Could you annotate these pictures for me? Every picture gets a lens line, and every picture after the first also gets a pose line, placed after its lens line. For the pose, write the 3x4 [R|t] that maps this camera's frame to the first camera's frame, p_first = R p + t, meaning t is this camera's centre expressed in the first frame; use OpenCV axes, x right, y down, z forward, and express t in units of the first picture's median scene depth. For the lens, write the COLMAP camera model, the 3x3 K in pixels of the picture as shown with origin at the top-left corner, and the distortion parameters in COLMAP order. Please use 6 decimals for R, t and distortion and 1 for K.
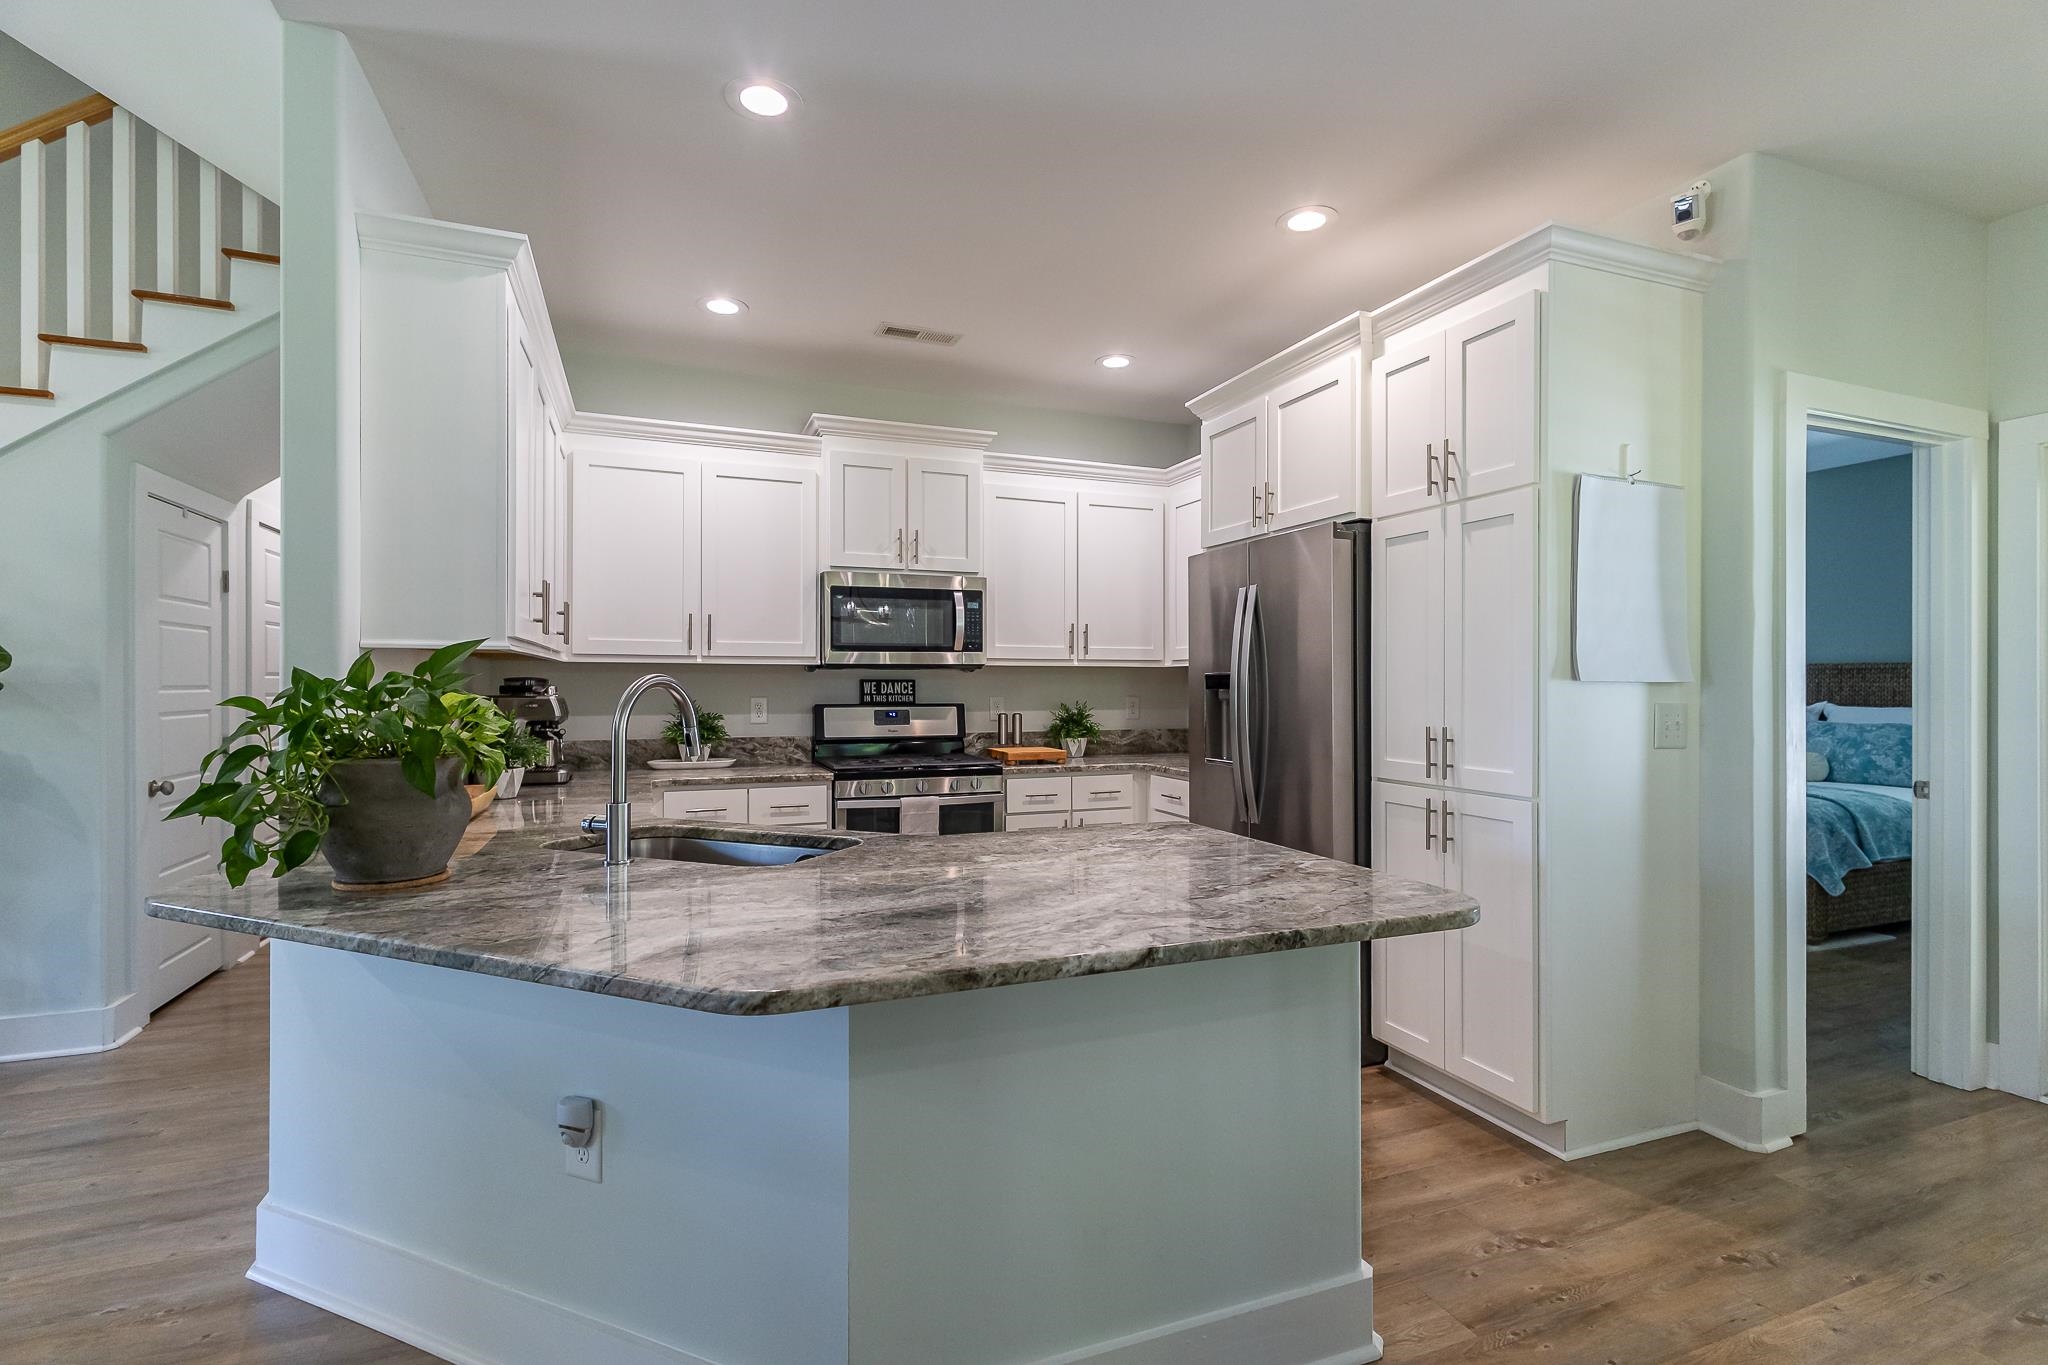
lens RADIAL K [[938.6, 0, 1024.0], [0, 938.6, 682.5], [0, 0, 1]] dist [0.004493, 0.000066]
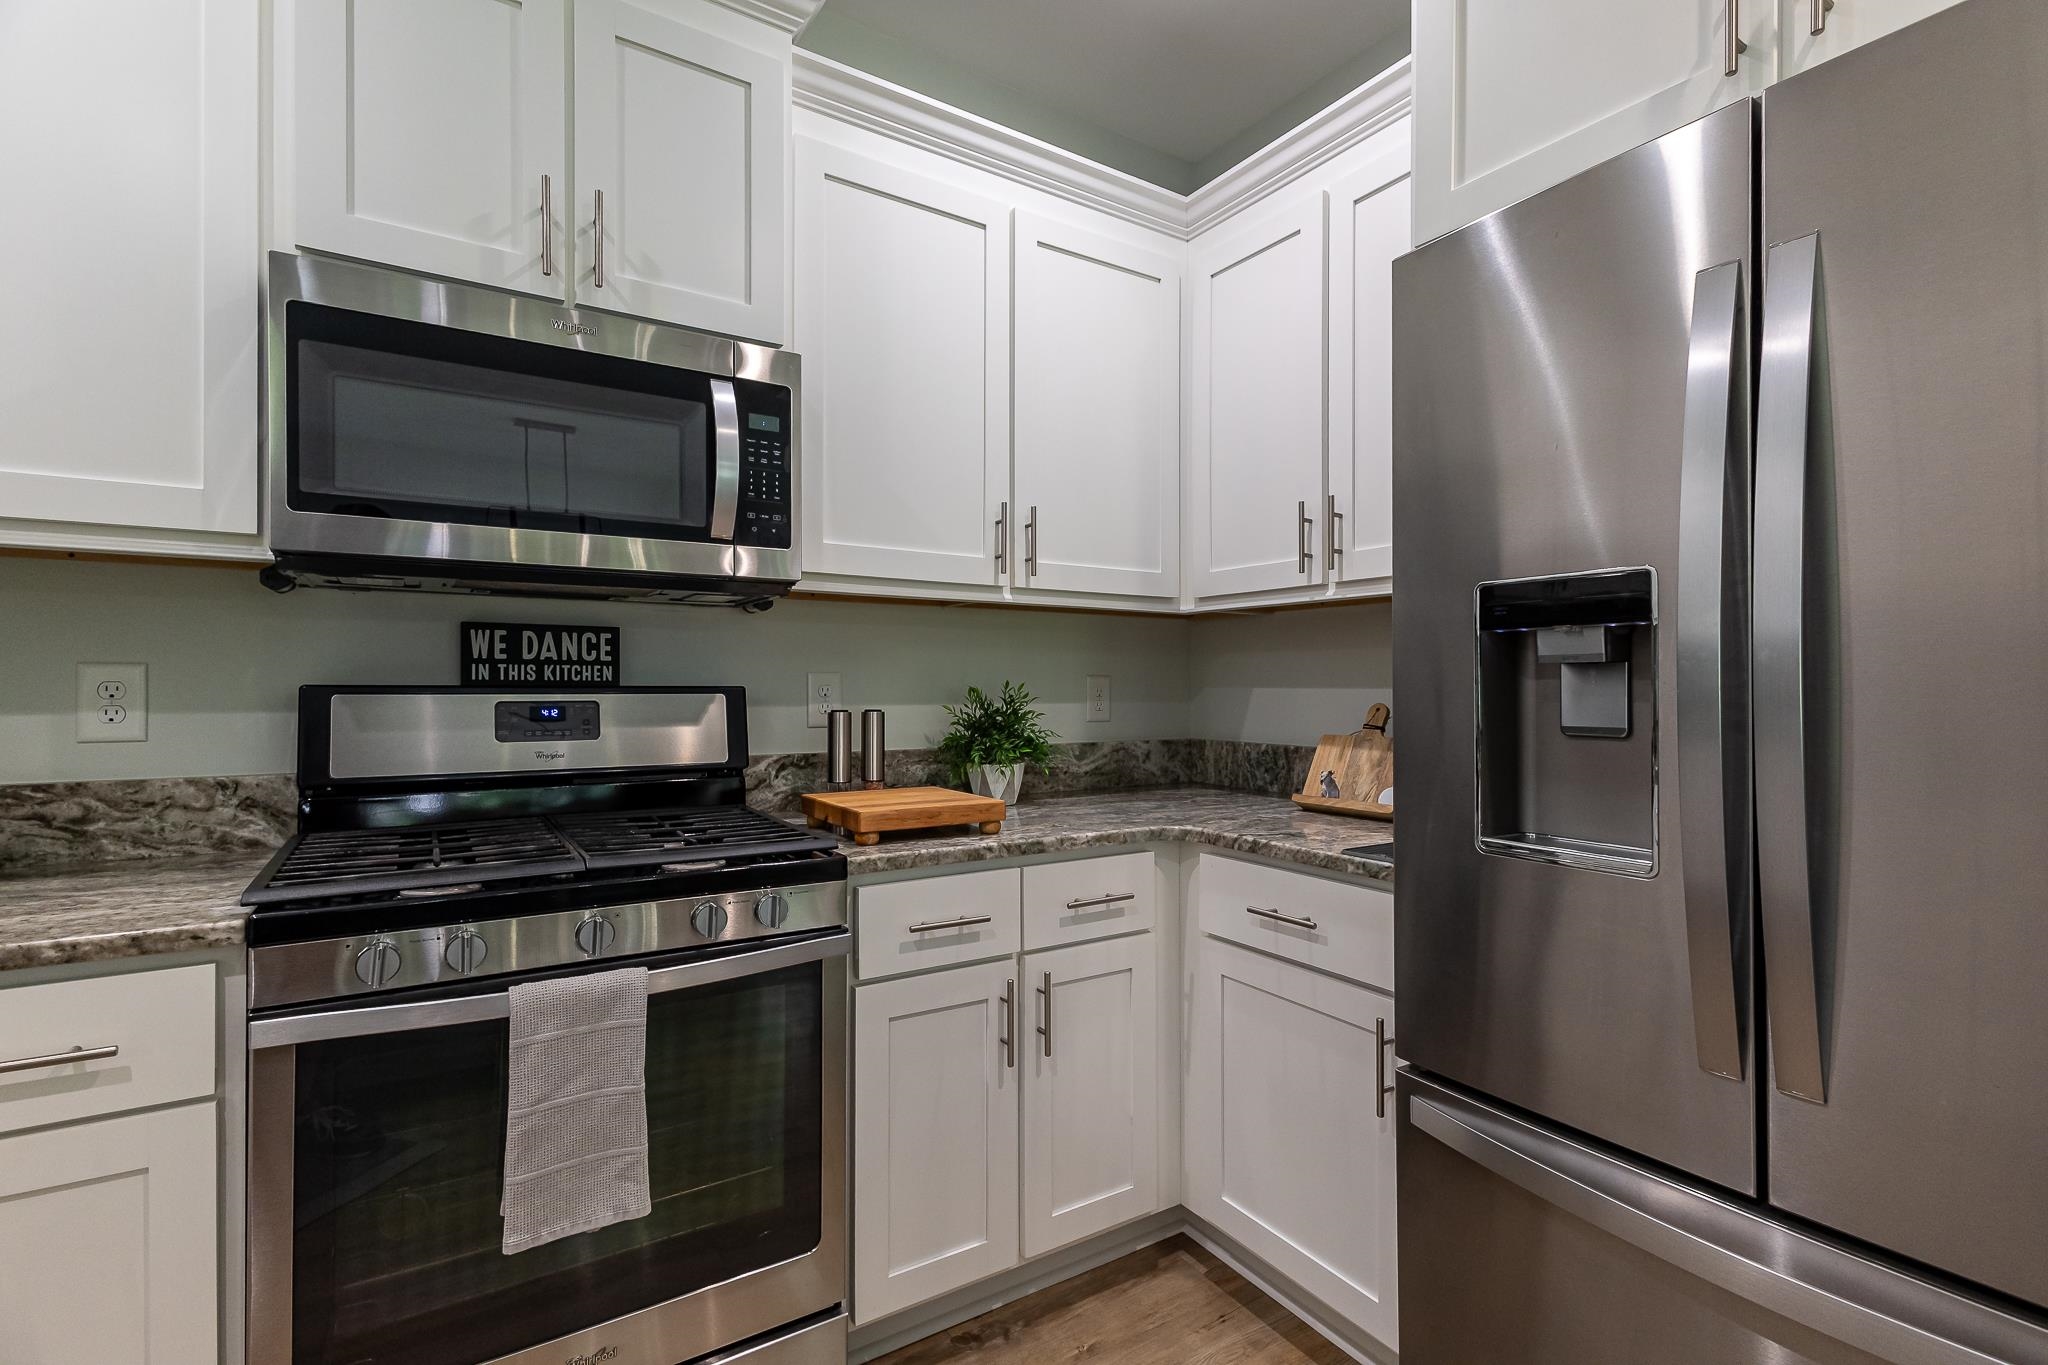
lens RADIAL K [[938.6, 0, 1024.0], [0, 938.6, 682.5], [0, 0, 1]] dist [0.004493, 0.000066]
pose [[0.980613, 0.002369, 0.195940, -0.025118], [-0.001847, 0.999994, -0.002846, 0.022699], [-0.195946, 0.002429, 0.980612, 0.596505]]
